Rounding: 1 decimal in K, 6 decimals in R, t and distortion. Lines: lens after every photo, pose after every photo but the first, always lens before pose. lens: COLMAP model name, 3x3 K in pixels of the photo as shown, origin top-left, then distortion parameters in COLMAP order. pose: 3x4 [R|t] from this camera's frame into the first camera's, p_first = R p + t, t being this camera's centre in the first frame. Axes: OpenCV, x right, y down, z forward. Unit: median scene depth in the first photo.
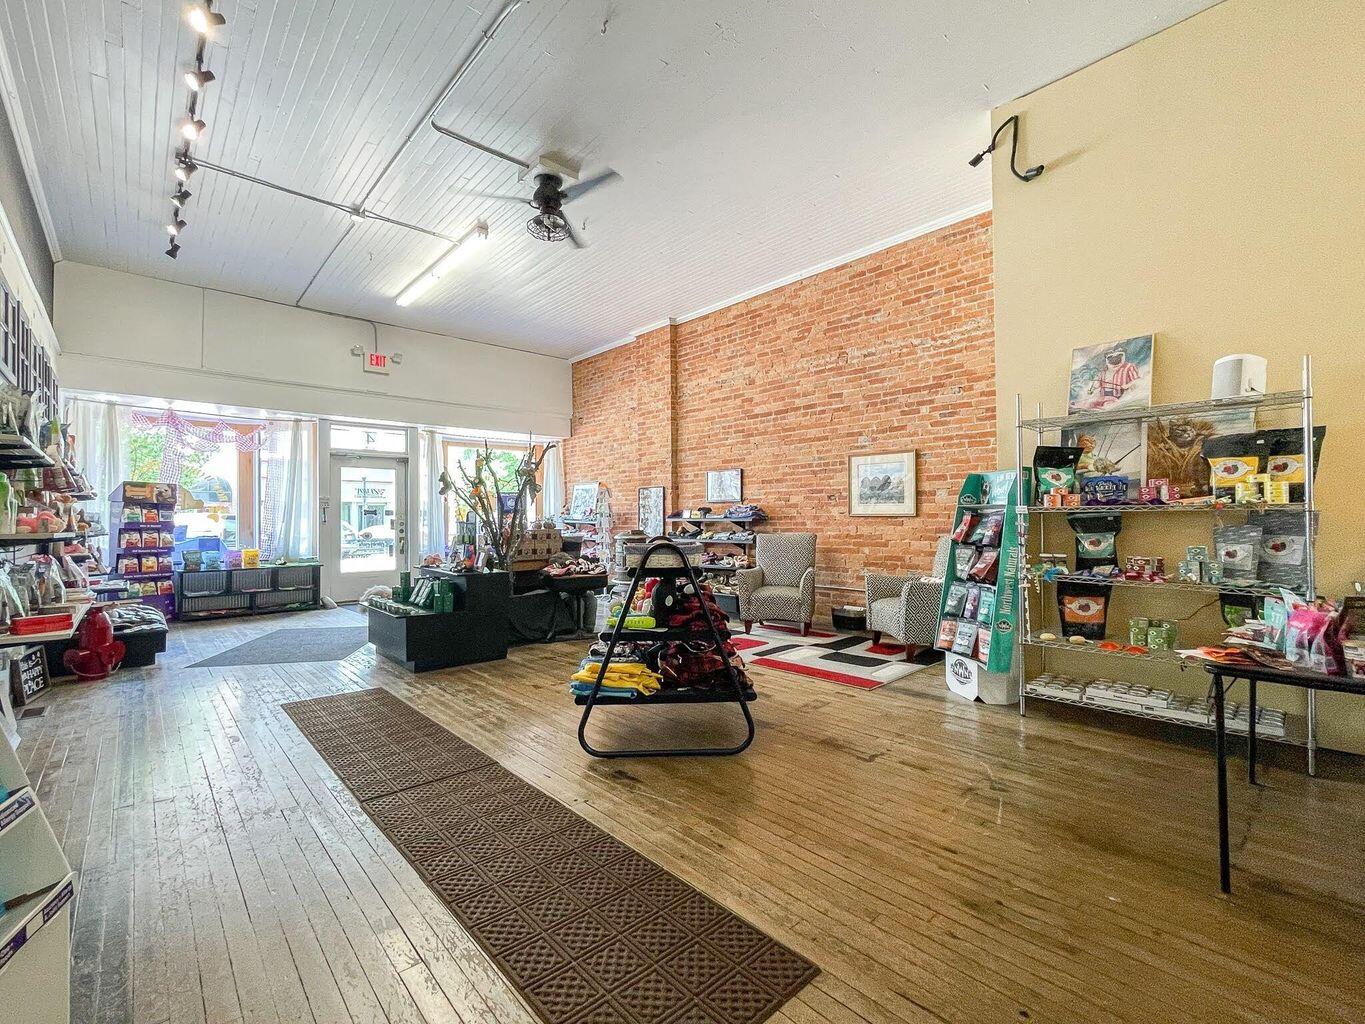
lens RADIAL K [[605.7, 0, 682.5], [0, 605.7, 512.0], [0, 0, 1]] dist [-0.002196, -0.000109]
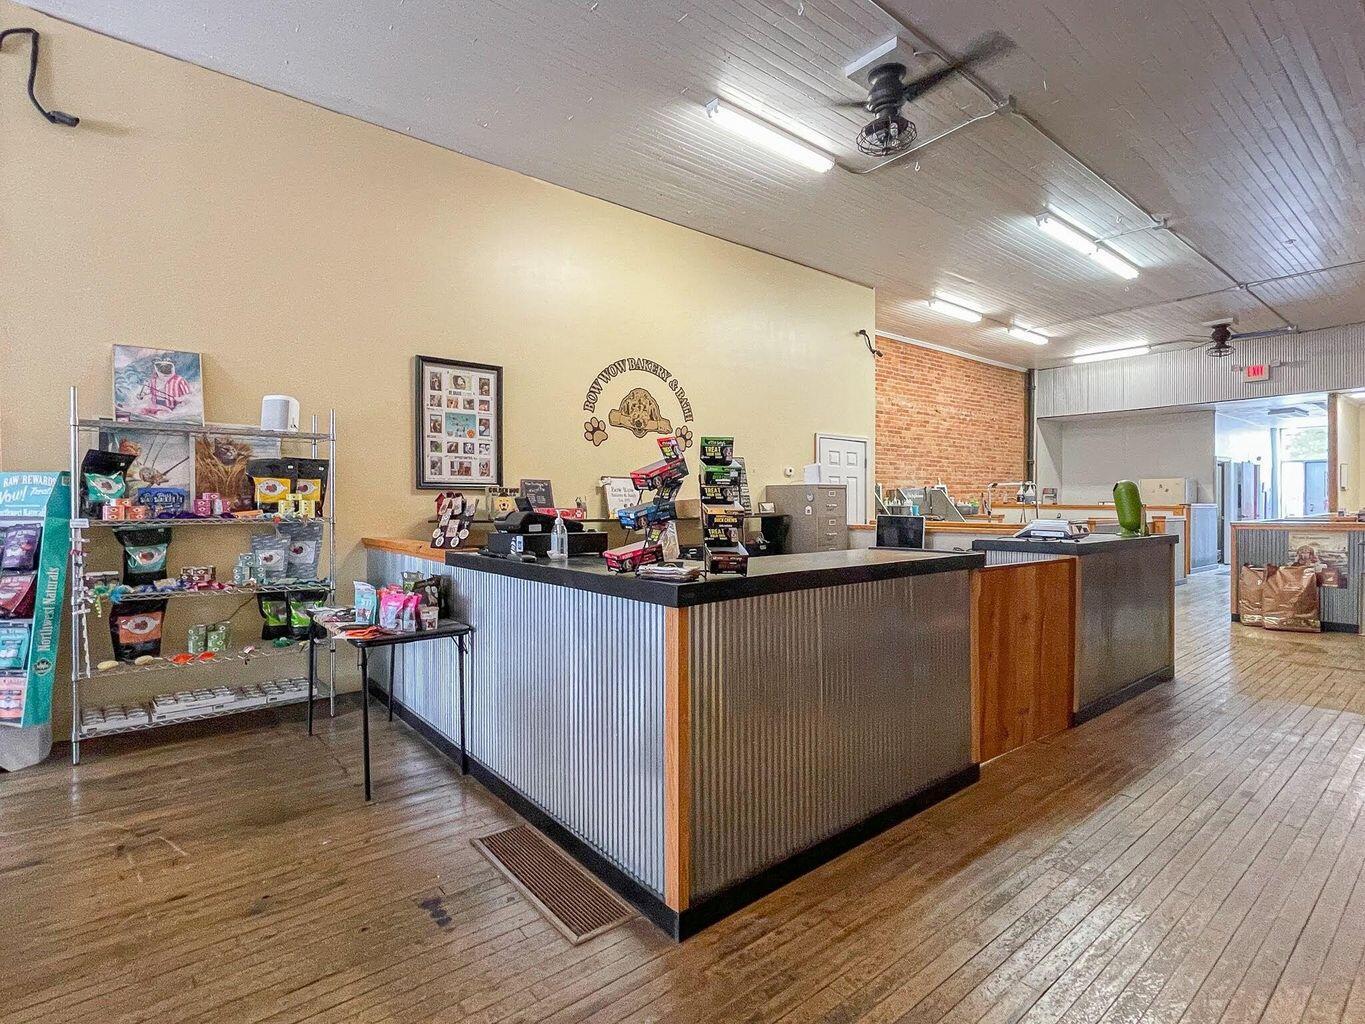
lens RADIAL K [[675.6, 0, 679.4], [0, 675.6, 508.8], [0, 0, 1]] dist [-0.002382, -0.000700]
pose [[0.053011, 0.001954, 0.998592, -0.209837], [-0.008141, 0.999966, -0.001525, -0.018154], [-0.998561, -0.008049, 0.053025, 0.064316]]
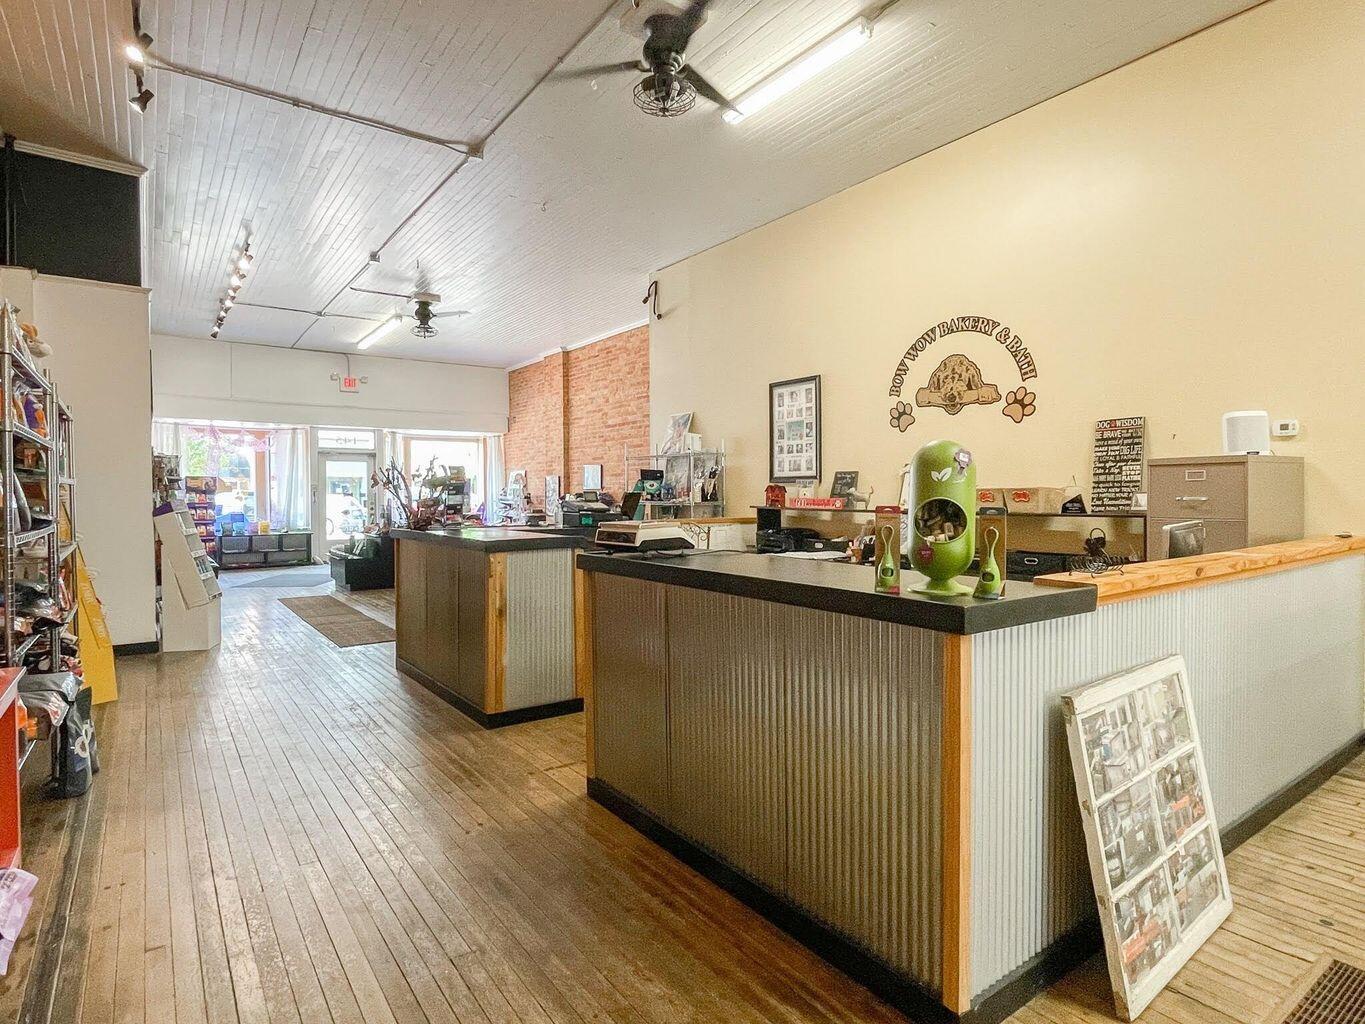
lens RADIAL K [[747.2, 0, 684.5], [0, 747.2, 507.6], [0, 0, 1]] dist [-0.002504, -0.000204]
pose [[0.993658, 0.005912, -0.112286, 0.623941], [-0.002258, 0.999465, 0.032640, -0.040999], [0.112419, -0.032179, 0.993140, -0.846411]]
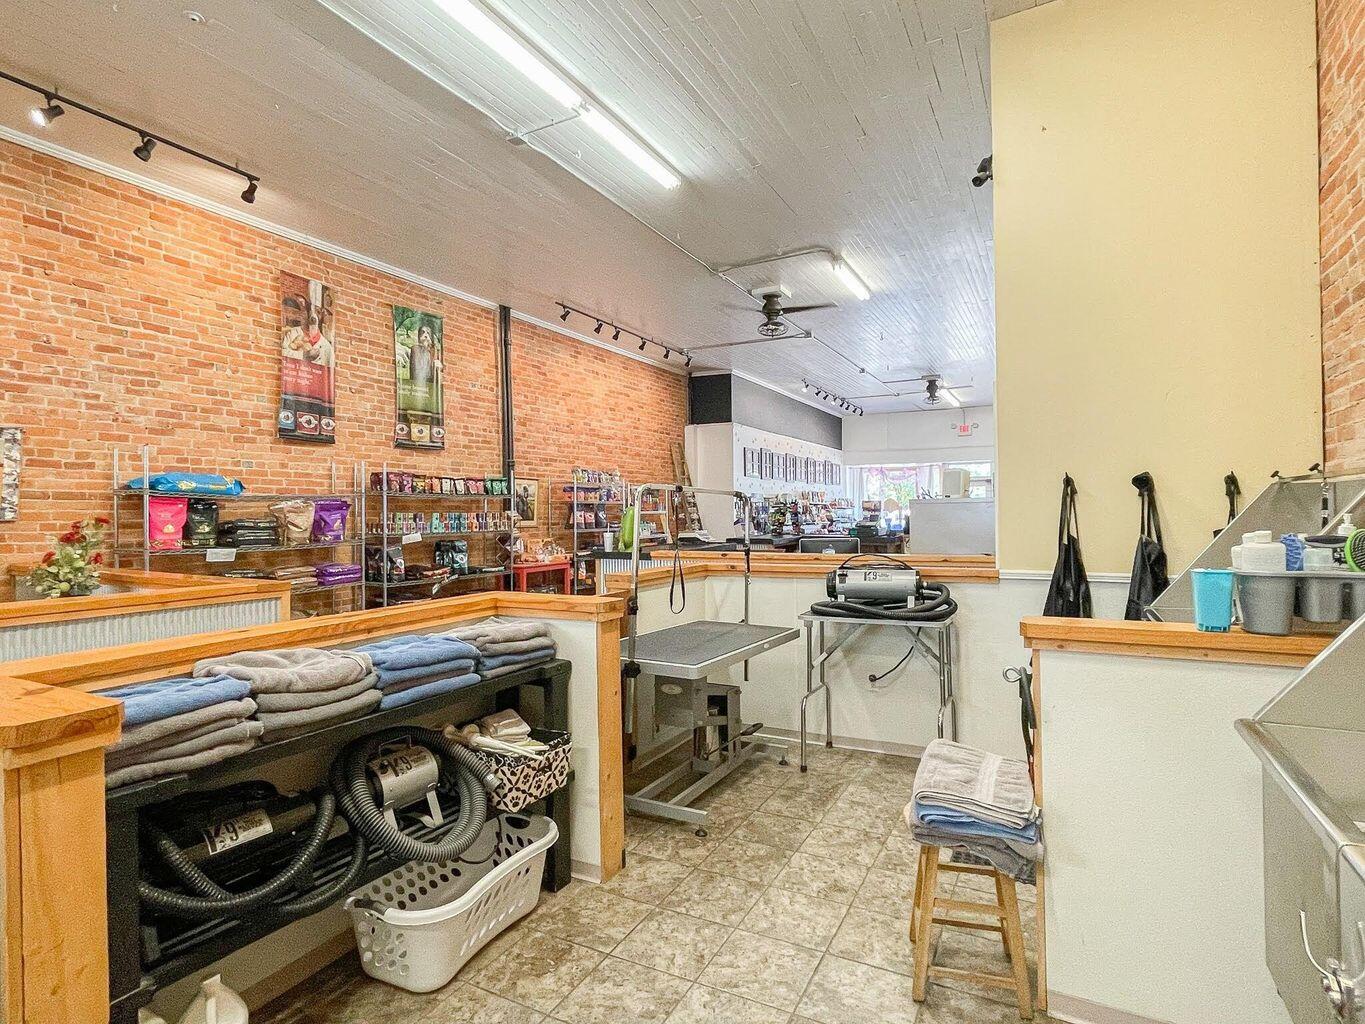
lens RADIAL K [[719.7, 0, 689.1], [0, 719.7, 511.9], [0, 0, 1]] dist [-0.000936, 0.000451]
pose [[0.346244, 0.008114, -0.938109, 1.822193], [0.020554, 0.999657, 0.016233, -0.076567], [0.937919, -0.024902, 0.345959, -0.779617]]
